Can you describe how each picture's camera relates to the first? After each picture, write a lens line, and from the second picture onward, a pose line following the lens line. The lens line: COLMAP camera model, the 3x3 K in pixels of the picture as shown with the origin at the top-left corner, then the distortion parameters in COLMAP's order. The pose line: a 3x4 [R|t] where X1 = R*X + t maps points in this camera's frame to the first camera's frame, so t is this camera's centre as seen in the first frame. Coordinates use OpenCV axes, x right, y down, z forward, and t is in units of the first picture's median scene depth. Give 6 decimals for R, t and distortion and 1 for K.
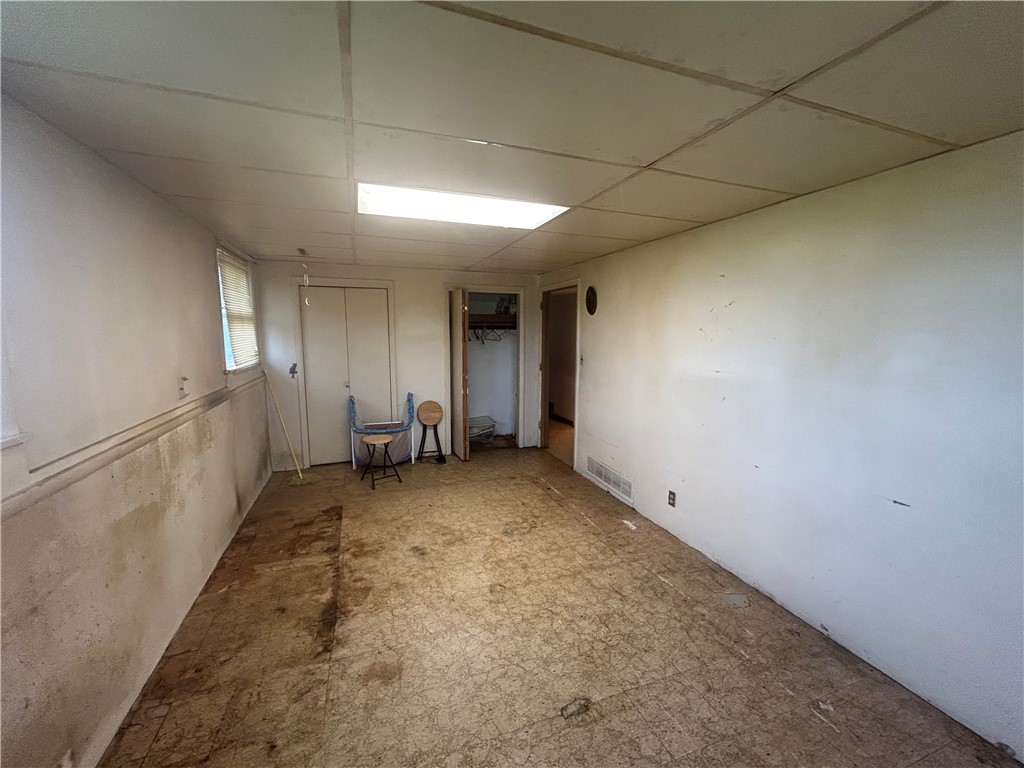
lens RADIAL K [[413.6, 0, 513.0], [0, 413.6, 383.7], [0, 0, 1]] dist [0.000831, -0.000017]
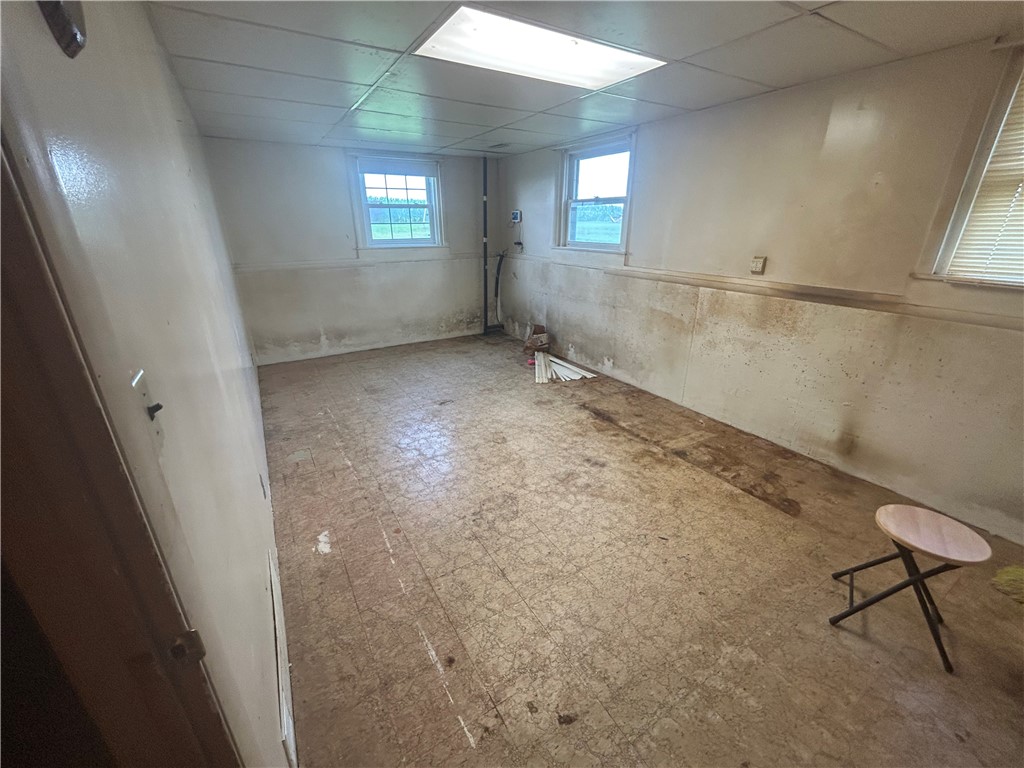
lens RADIAL K [[413.6, 0, 511.6], [0, 413.6, 381.9], [0, 0, 1]] dist [0.000831, -0.000017]
pose [[-0.981848, 0.067442, -0.177277, 0.114305], [-0.025233, 0.879896, 0.474495, -0.201997], [0.187986, 0.470355, -0.862222, 1.706188]]
